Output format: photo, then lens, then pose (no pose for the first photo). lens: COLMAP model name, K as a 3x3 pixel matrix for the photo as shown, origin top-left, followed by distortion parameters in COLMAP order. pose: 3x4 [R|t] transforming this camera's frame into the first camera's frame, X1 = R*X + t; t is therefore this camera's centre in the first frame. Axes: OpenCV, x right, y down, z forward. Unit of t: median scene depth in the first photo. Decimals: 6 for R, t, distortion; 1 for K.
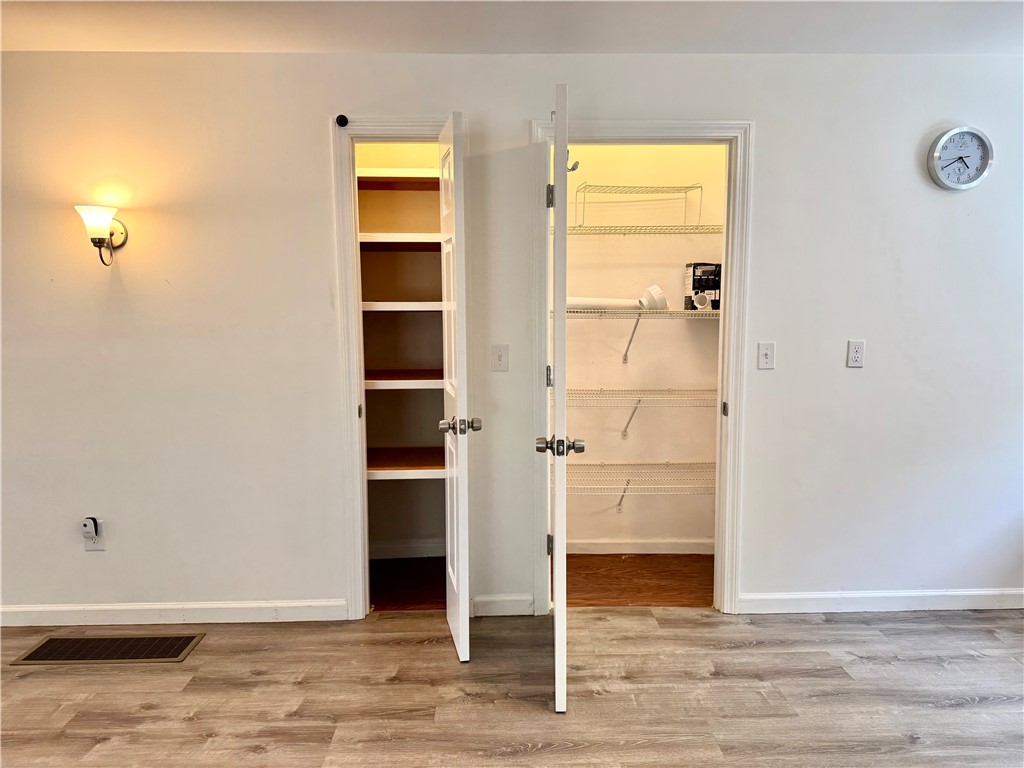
lens RADIAL K [[714.7, 0, 508.3], [0, 714.7, 383.4], [0, 0, 1]] dist [0.069136, -0.091685]
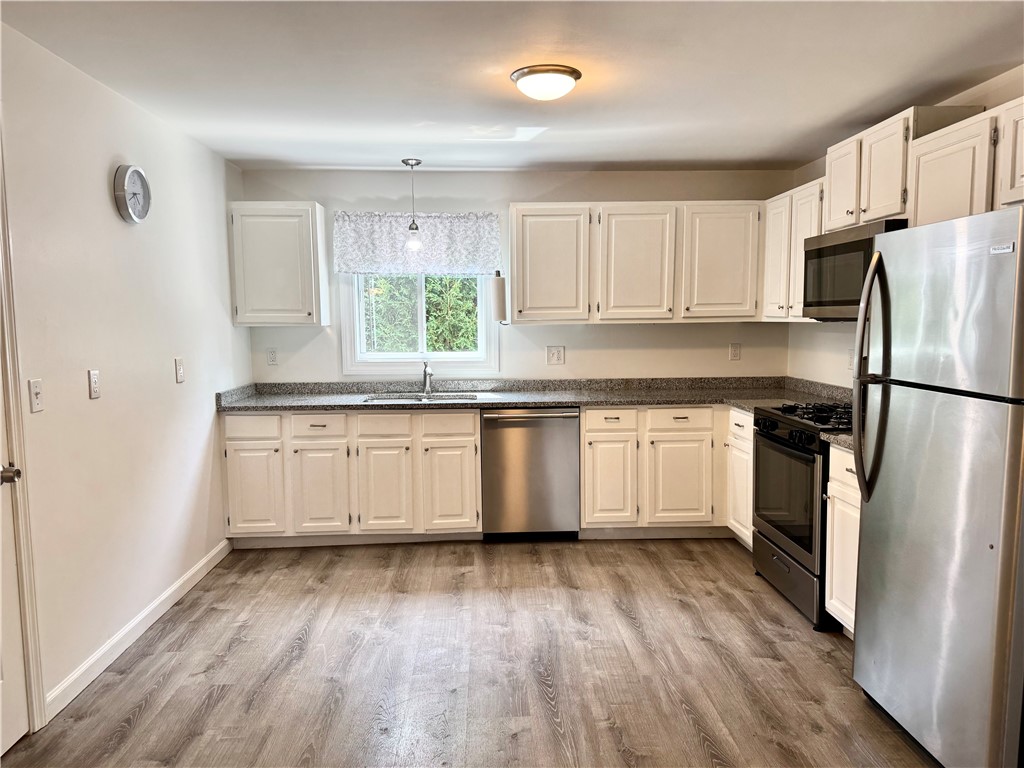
lens RADIAL K [[714.7, 0, 508.9], [0, 714.7, 387.5], [0, 0, 1]] dist [0.069136, -0.091685]
pose [[-0.009796, -0.090215, 0.995874, -0.488431], [0.125037, 0.987995, 0.090731, -0.058489], [-0.992104, 0.125410, 0.001602, 0.499058]]
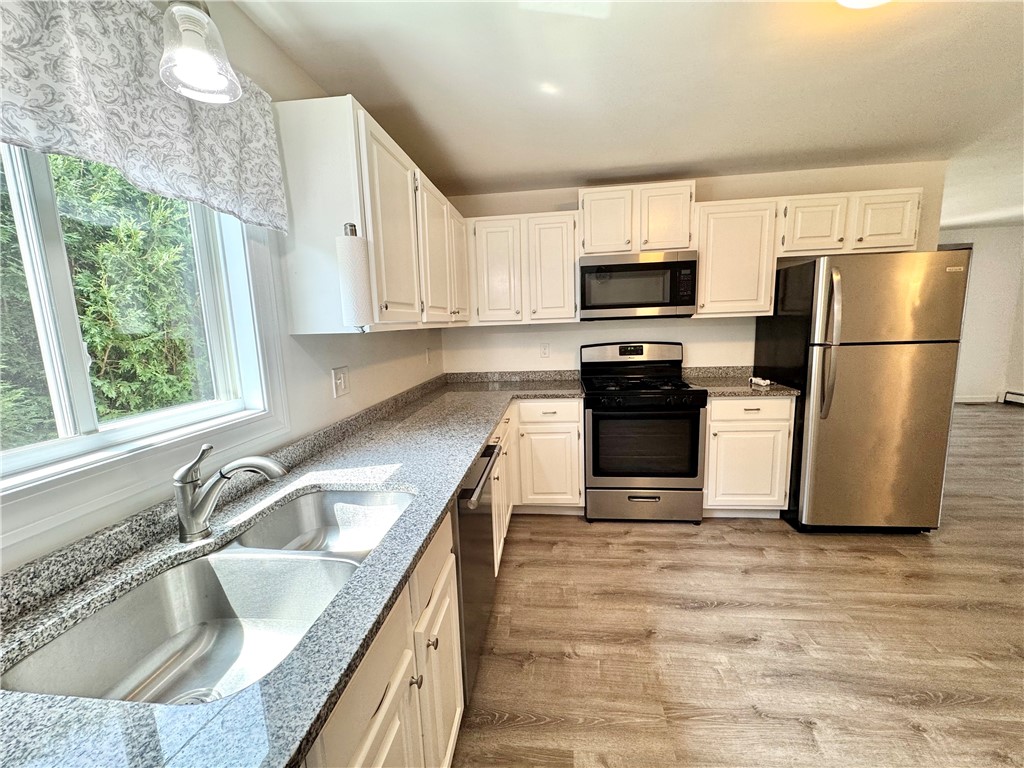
lens RADIAL K [[406.8, 0, 511.9], [0, 406.8, 384.4], [0, 0, 1]] dist [-0.004076, 0.000970]
pose [[-0.988147, 0.021741, 0.151965, 0.856734], [0.061425, 0.963216, 0.261613, -0.109045], [-0.140688, 0.267847, -0.953134, 0.940220]]
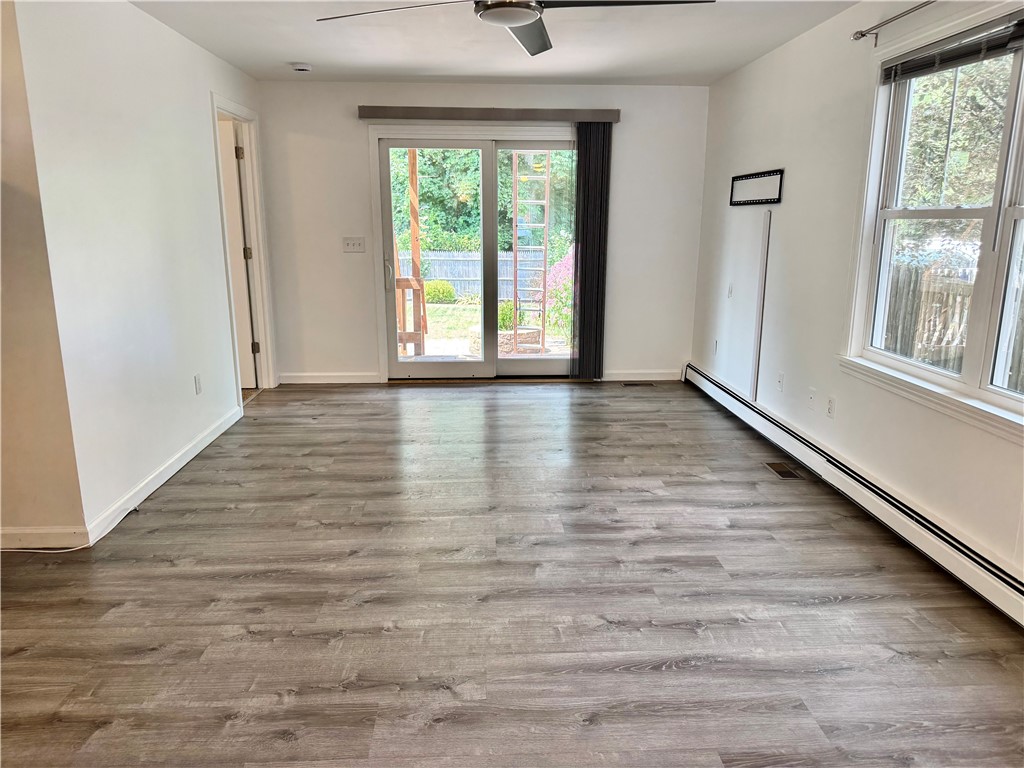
lens RADIAL K [[714.7, 0, 516.1], [0, 714.7, 385.9], [0, 0, 1]] dist [0.069136, -0.091685]
pose [[-0.999637, 0.008326, -0.025618, -0.613810], [-0.000733, 0.942265, 0.334868, -0.072617], [0.026927, 0.334765, -0.941917, 0.772388]]
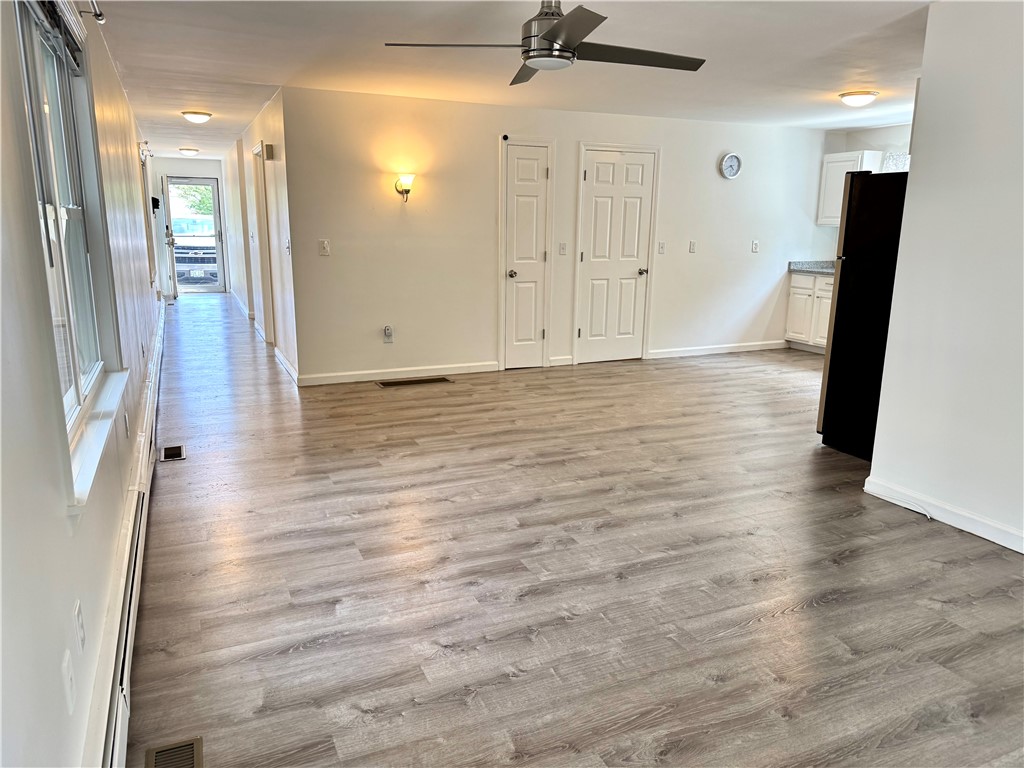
lens RADIAL K [[714.7, 0, 511.1], [0, 714.7, 389.4], [0, 0, 1]] dist [0.069136, -0.091685]
pose [[0.923970, -0.071301, 0.375761, -1.094963], [0.028722, 0.992631, 0.117727, 0.142271], [-0.381386, -0.097984, 0.919208, -1.102870]]
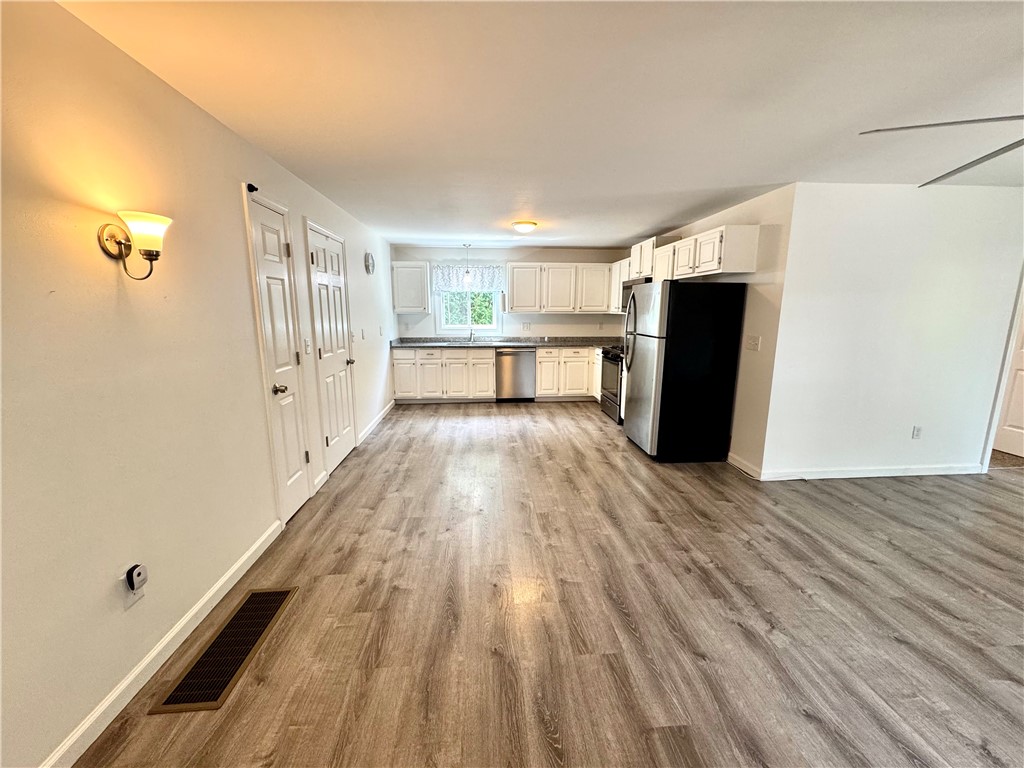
lens RADIAL K [[406.8, 0, 510.3], [0, 406.8, 383.6], [0, 0, 1]] dist [-0.004076, 0.000970]
pose [[-0.042680, -0.174115, 0.983800, -1.100918], [0.115116, 0.977282, 0.177955, -0.070723], [-0.992435, 0.120847, -0.021667, 0.558589]]
